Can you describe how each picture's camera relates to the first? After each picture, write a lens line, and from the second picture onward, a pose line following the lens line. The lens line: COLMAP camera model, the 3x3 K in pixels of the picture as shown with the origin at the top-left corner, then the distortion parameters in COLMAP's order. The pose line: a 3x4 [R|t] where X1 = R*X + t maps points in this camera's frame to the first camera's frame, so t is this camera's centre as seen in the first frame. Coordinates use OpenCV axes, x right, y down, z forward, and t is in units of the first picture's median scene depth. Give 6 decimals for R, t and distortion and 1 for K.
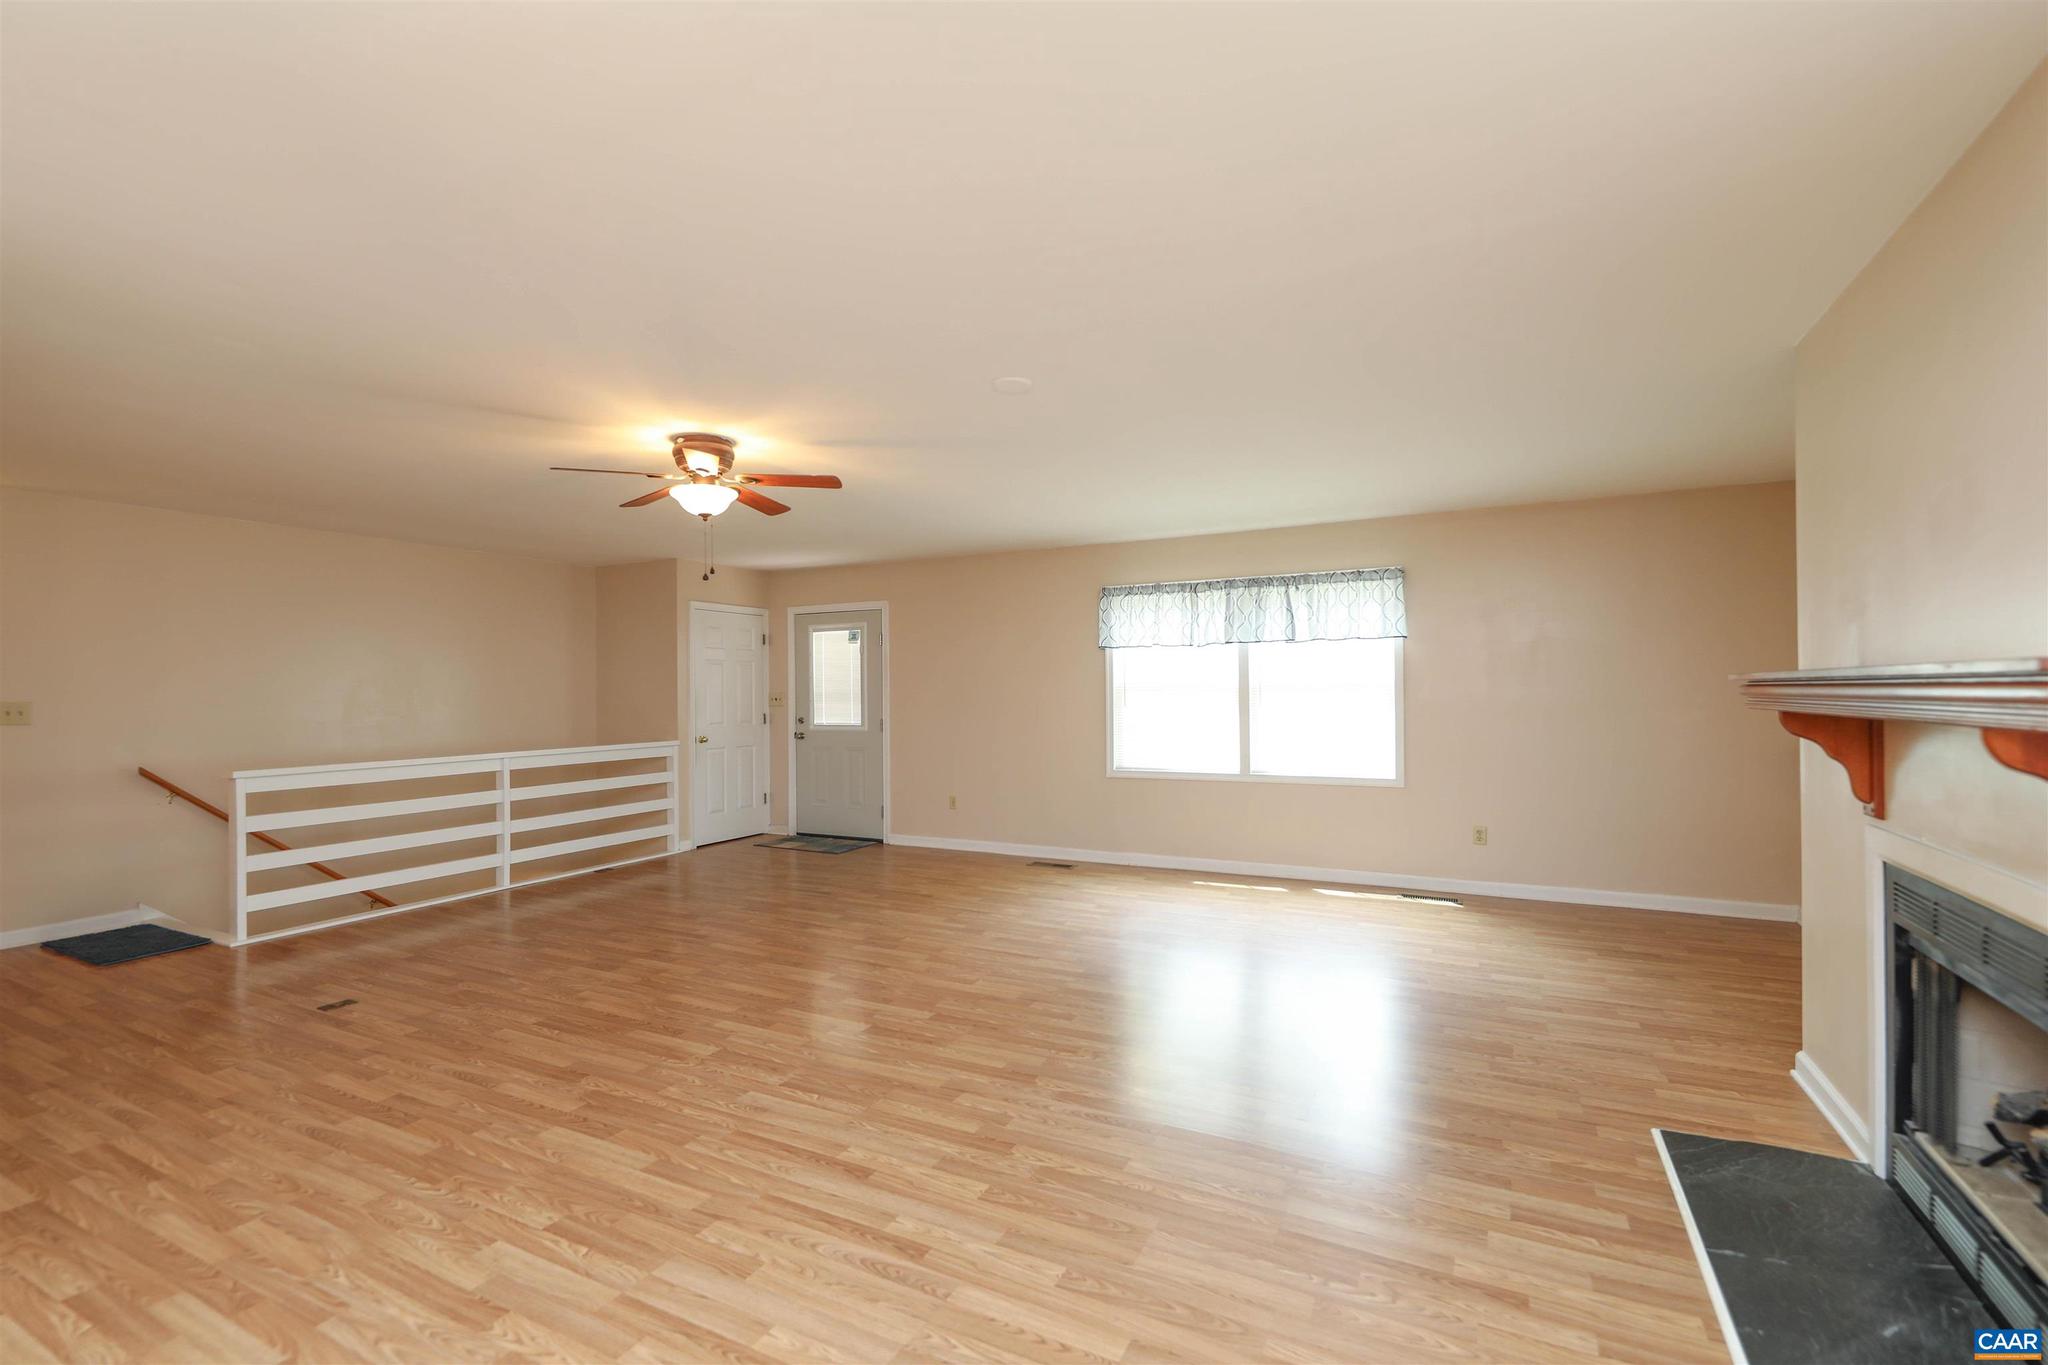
lens RADIAL K [[897.5, 0, 1029.1], [0, 897.5, 689.9], [0, 0, 1]] dist [0.009791, -0.000468]
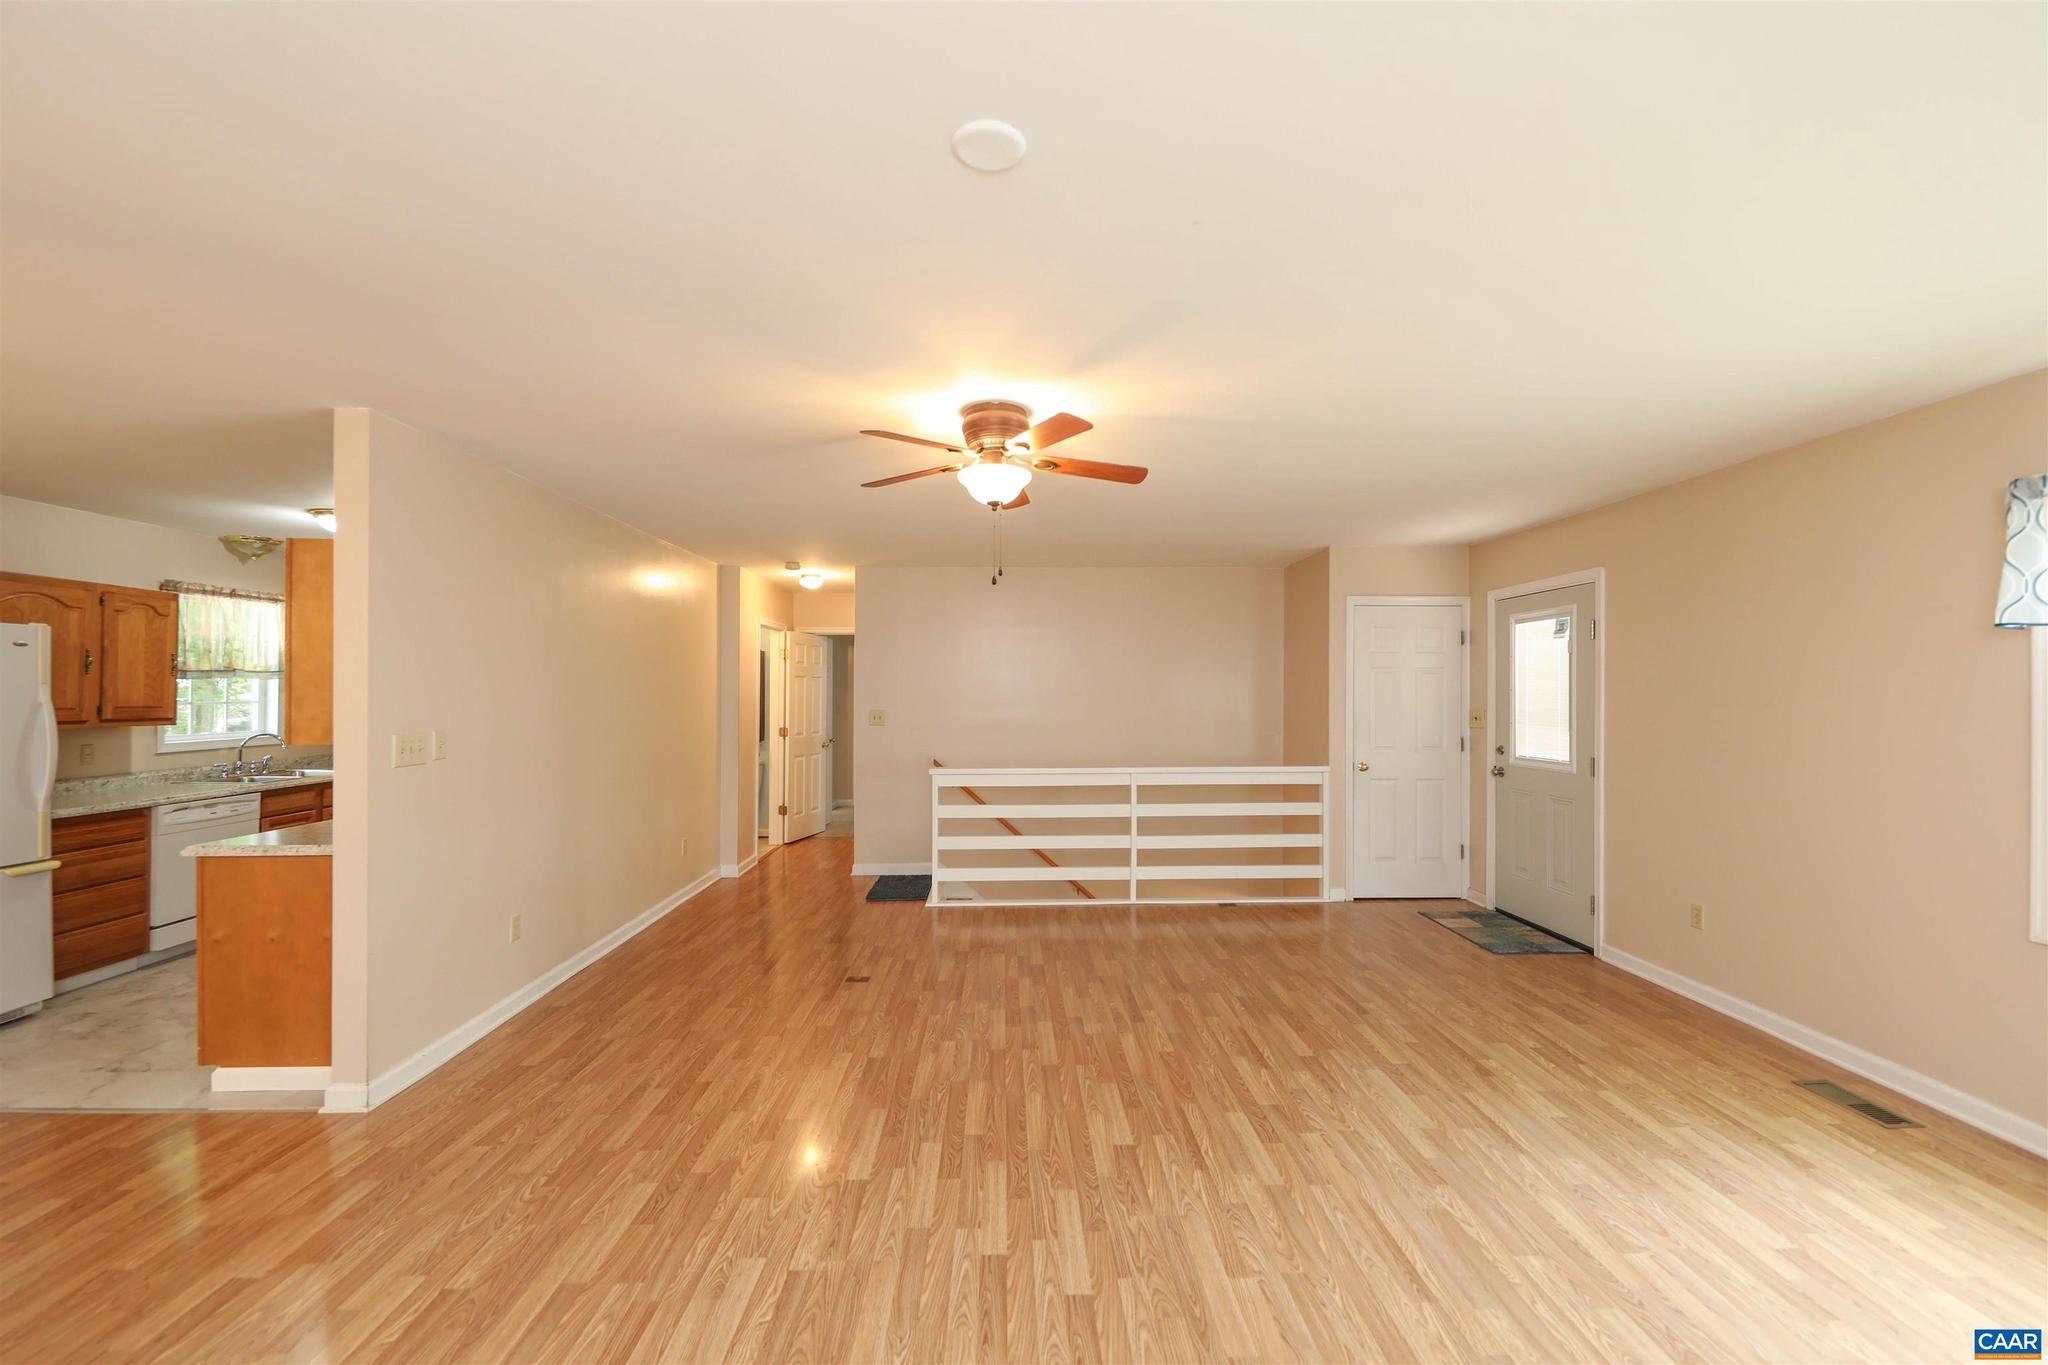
lens RADIAL K [[897.5, 0, 1029.1], [0, 897.5, 689.9], [0, 0, 1]] dist [0.009791, -0.000468]
pose [[0.478616, 0.002656, -0.878020, 0.239293], [0.000503, 0.999994, 0.003299, -0.019861], [0.878024, -0.002021, 0.478612, 0.423858]]
